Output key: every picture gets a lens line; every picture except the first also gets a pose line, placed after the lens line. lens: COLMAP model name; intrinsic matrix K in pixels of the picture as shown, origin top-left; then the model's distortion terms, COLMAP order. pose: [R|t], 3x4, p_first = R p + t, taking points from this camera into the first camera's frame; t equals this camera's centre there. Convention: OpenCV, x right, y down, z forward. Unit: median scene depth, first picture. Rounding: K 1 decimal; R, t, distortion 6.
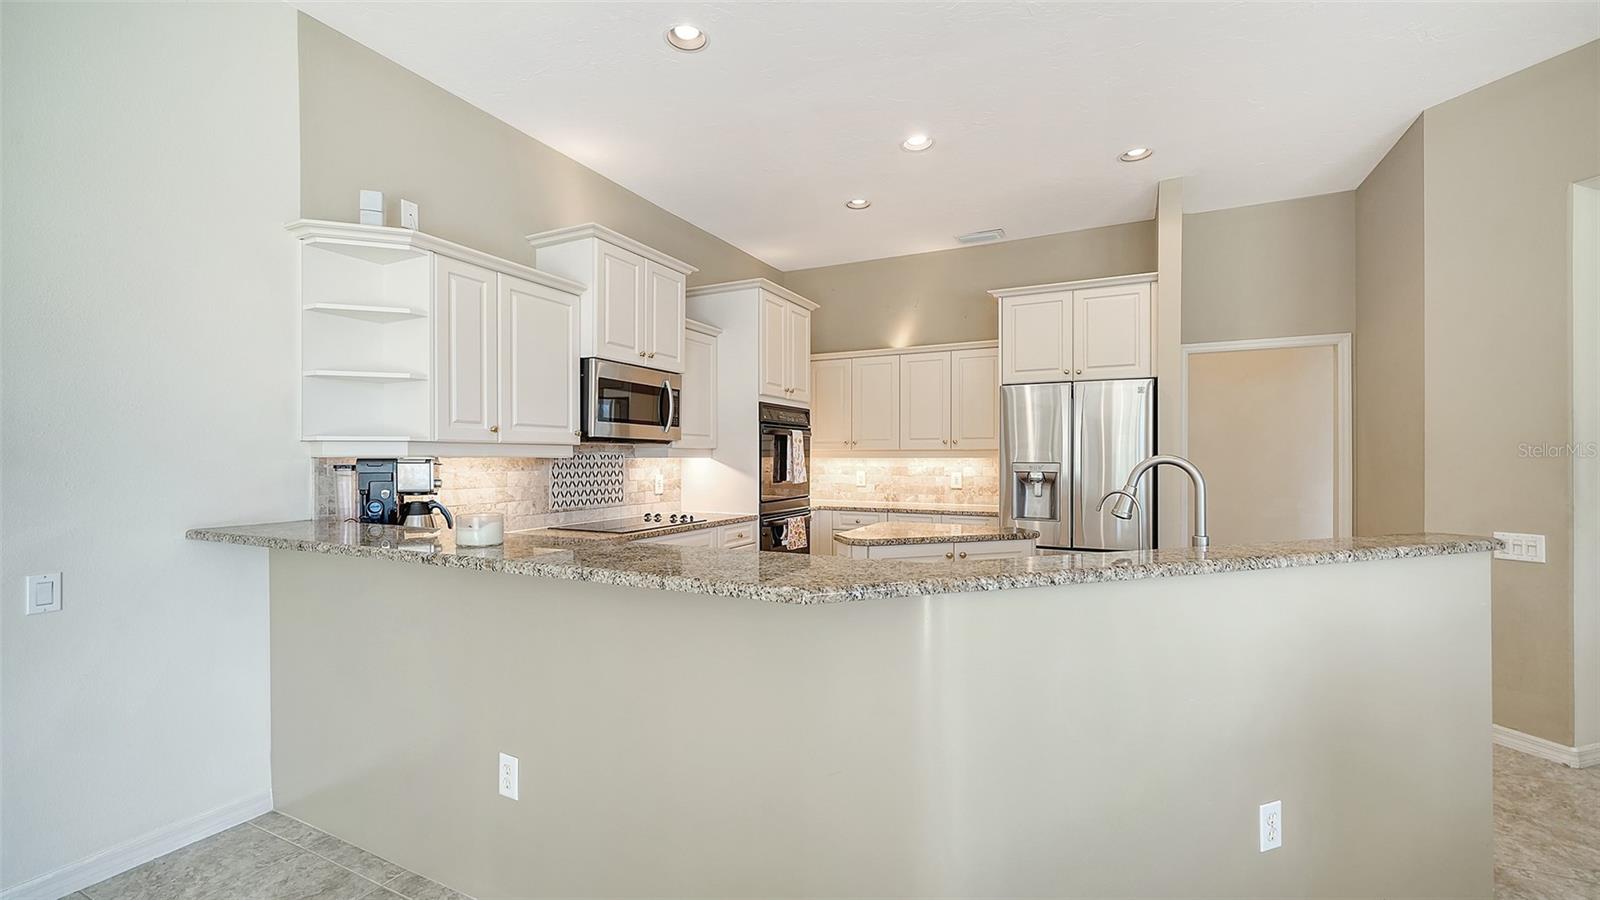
lens RADIAL K [[653.1, 0, 789.8], [0, 653.1, 449.1], [0, 0, 1]] dist [-0.000319, 0.000323]
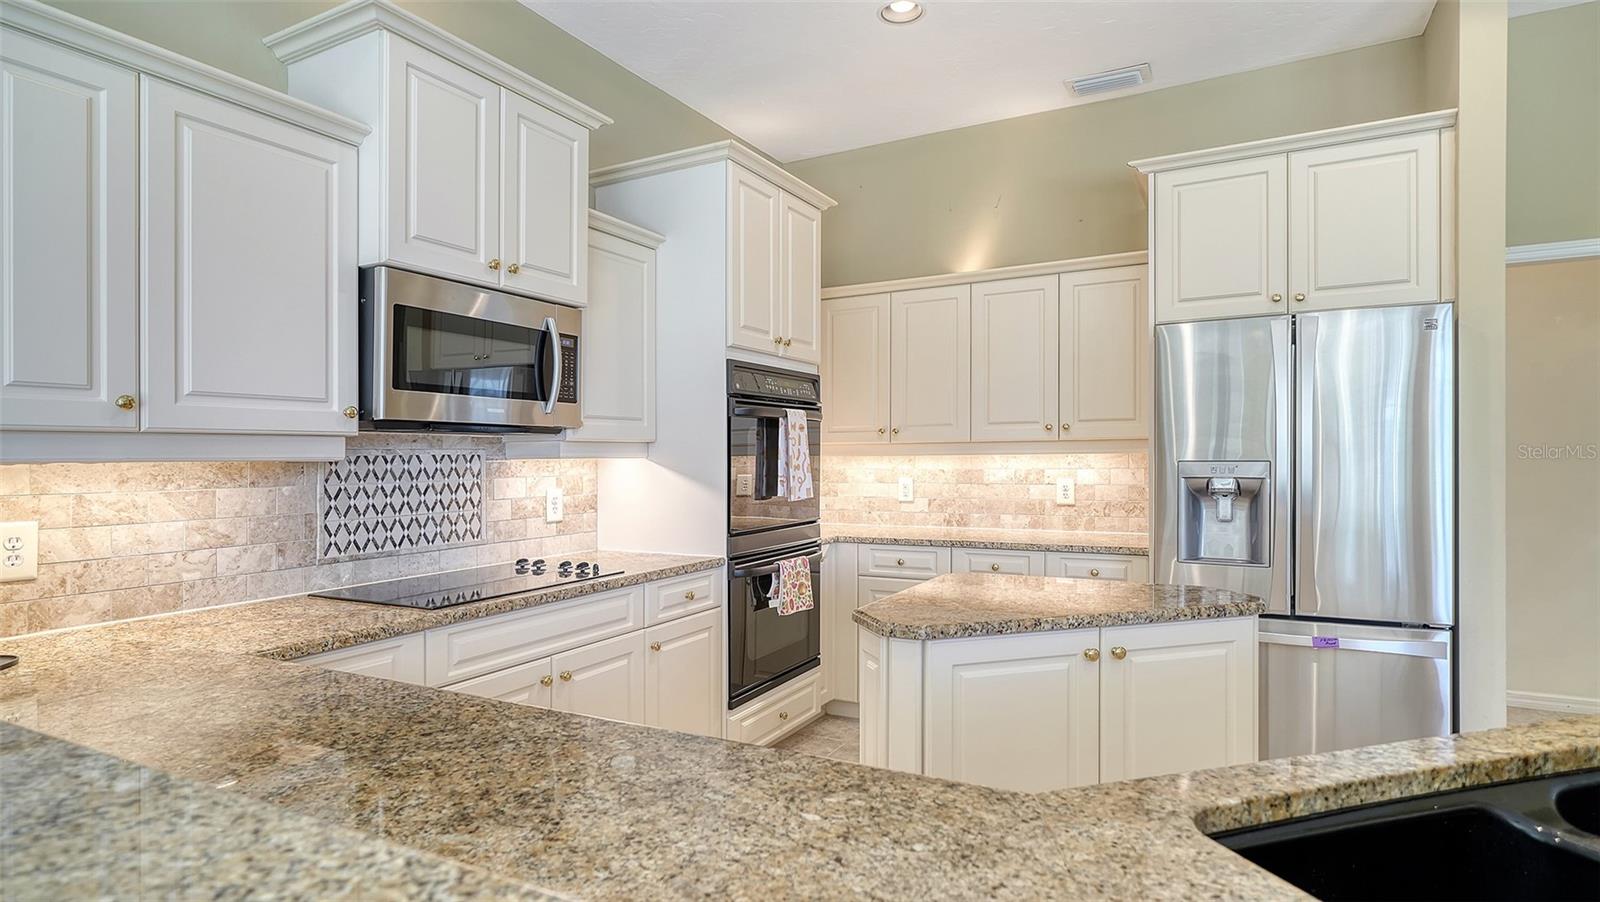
lens RADIAL K [[838.9, 0, 788.7], [0, 838.9, 458.2], [0, 0, 1]] dist [0.004197, -0.002315]
pose [[0.999562, -0.008534, -0.028322, 0.027247], [0.008996, 0.999828, 0.016227, 0.002852], [0.028179, -0.016475, 0.999467, 0.271975]]
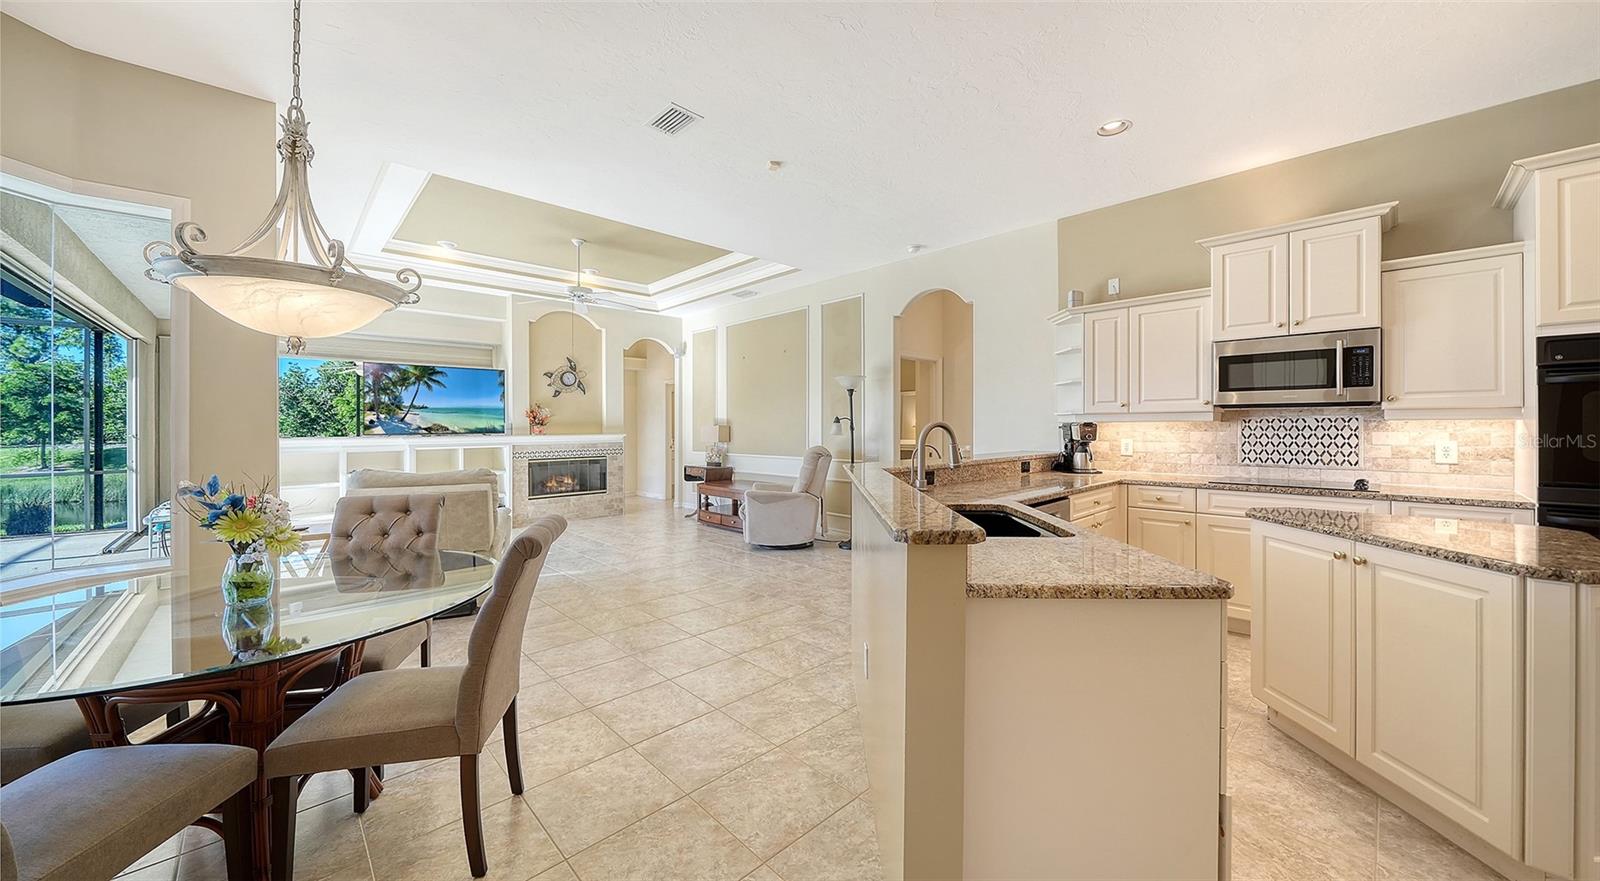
lens RADIAL K [[565.3, 0, 798.6], [0, 565.3, 418.2], [0, 0, 1]] dist [-0.002780, -0.000926]
pose [[-0.341973, -0.007709, -0.939678, 0.767115], [0.021128, 0.999650, -0.015891, 0.005009], [0.939472, -0.025288, -0.341691, 0.476492]]
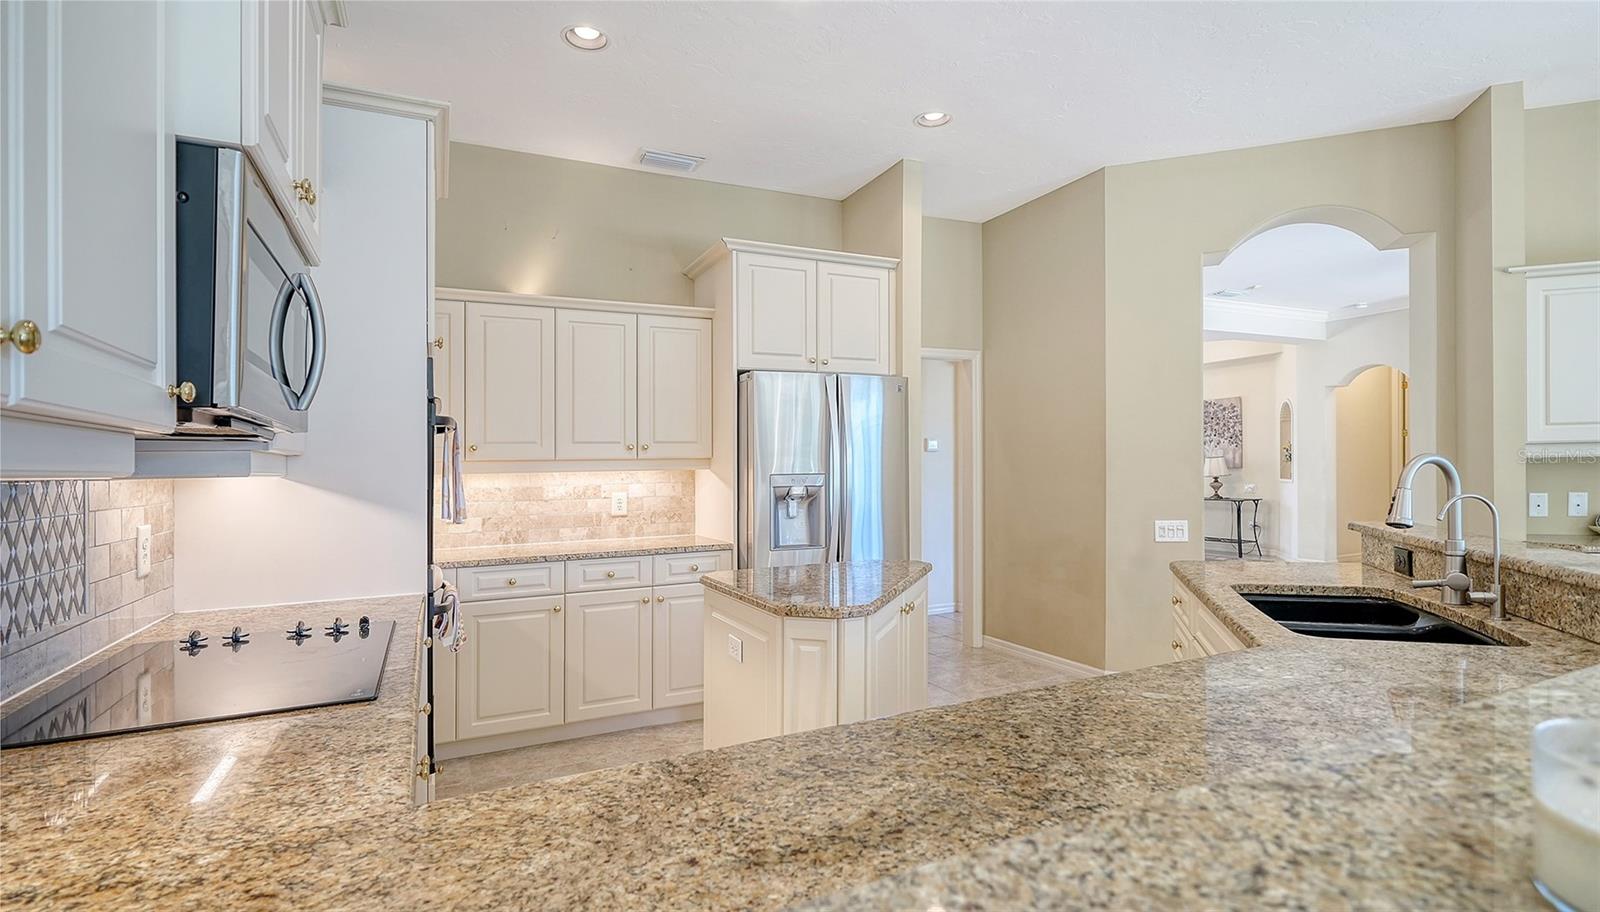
lens RADIAL K [[763.3, 0, 816.8], [0, 763.3, 468.2], [0, 0, 1]] dist [0.001418, -0.000077]
pose [[0.602892, -0.010564, 0.797753, -0.321060], [0.006337, 0.999944, 0.008452, 0.006019], [-0.797798, -0.000040, 0.602925, 0.436559]]
